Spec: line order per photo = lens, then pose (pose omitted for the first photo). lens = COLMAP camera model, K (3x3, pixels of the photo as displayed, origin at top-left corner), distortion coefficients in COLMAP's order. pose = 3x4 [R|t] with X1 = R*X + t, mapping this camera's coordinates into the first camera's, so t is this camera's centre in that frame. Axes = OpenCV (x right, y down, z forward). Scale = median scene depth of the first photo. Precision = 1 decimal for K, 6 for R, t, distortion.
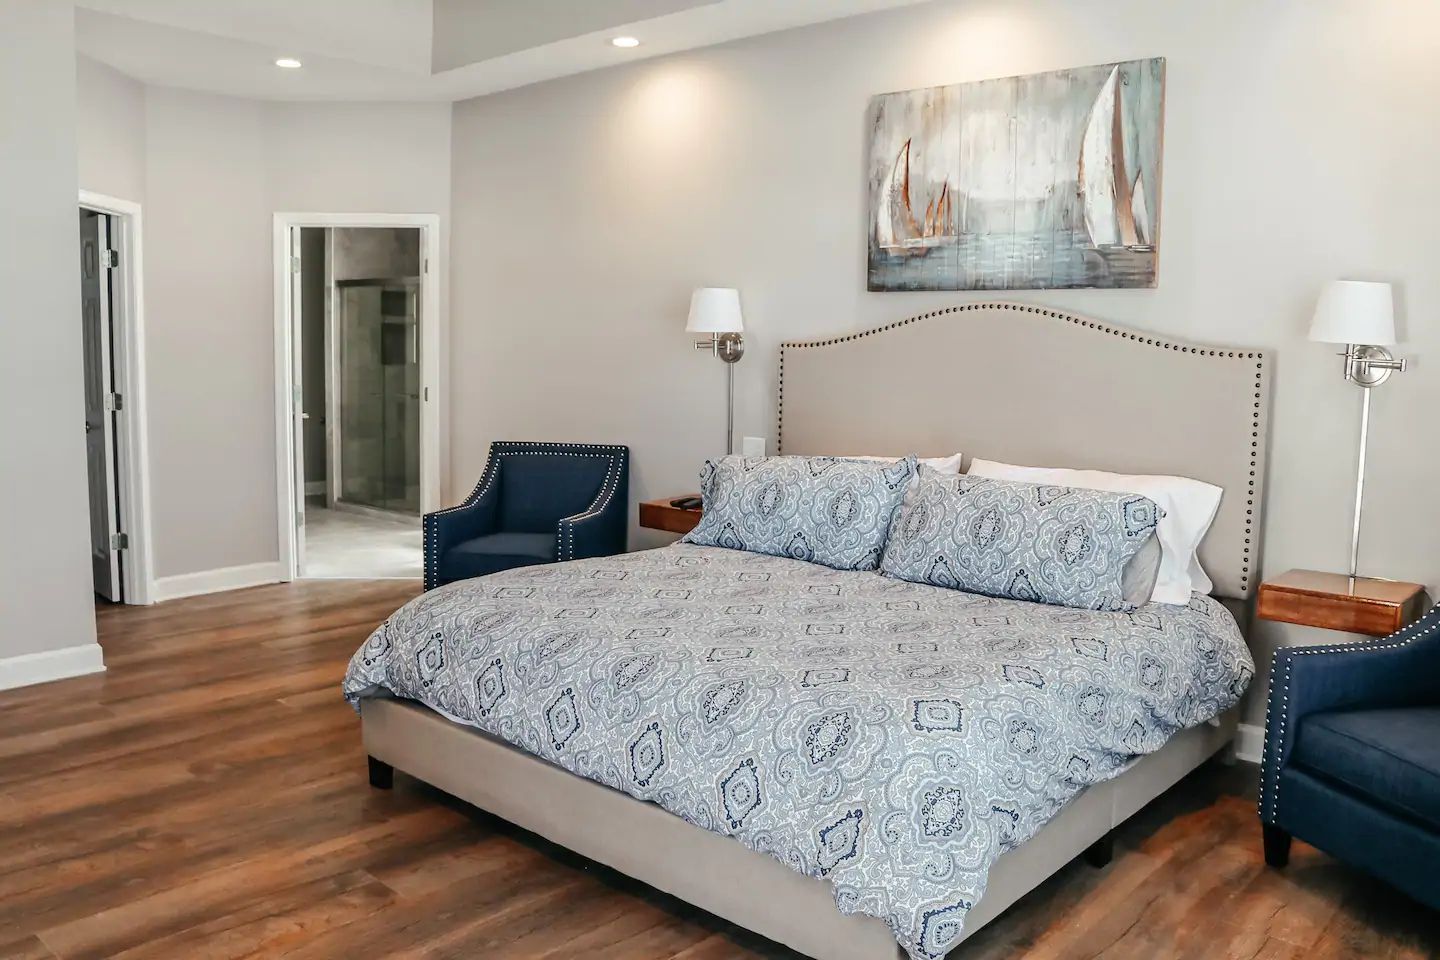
lens RADIAL K [[1194.2, 0, 713.3], [0, 1194.2, 486.3], [0, 0, 1]] dist [-0.151876, 0.116866]
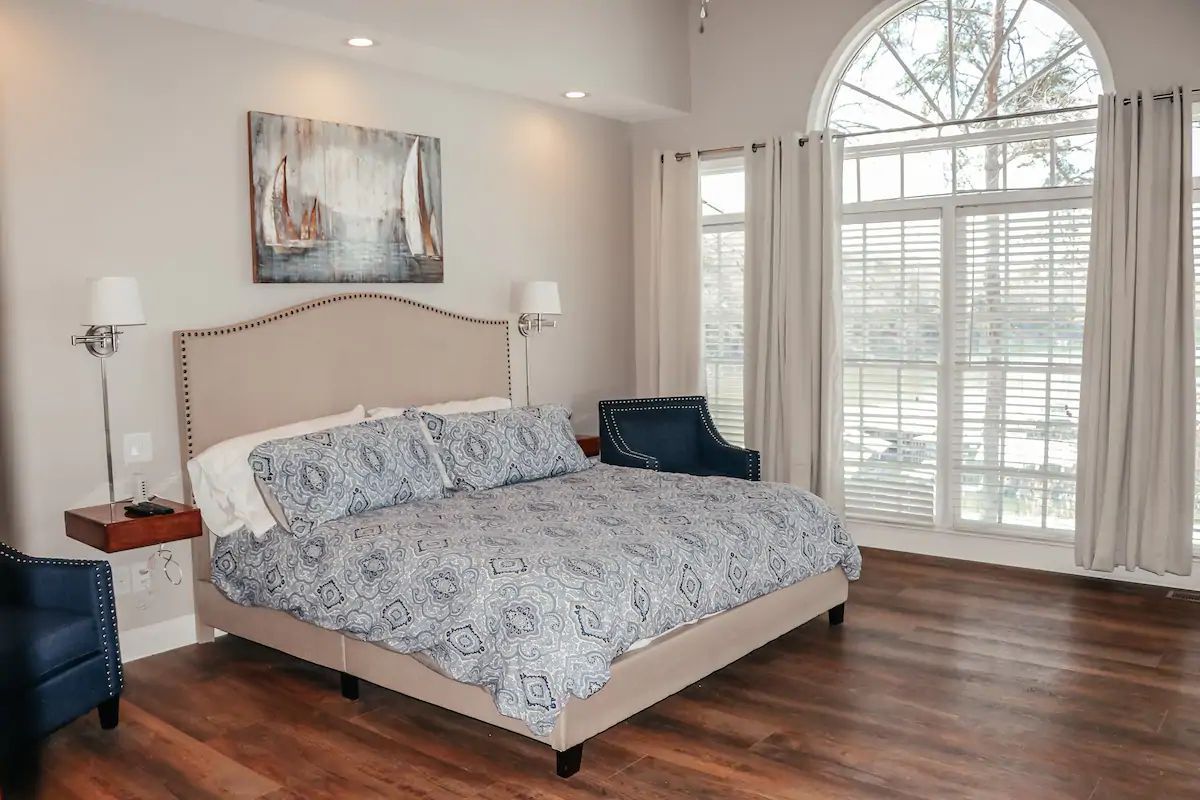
lens RADIAL K [[995.1, 0, 592.7], [0, 995.1, 395.6], [0, 0, 1]] dist [-0.151876, 0.116866]
pose [[-0.051923, -0.107589, 0.992839, -0.890386], [0.129981, 0.984995, 0.113537, -0.131663], [-0.990156, 0.134945, -0.037159, 0.786312]]
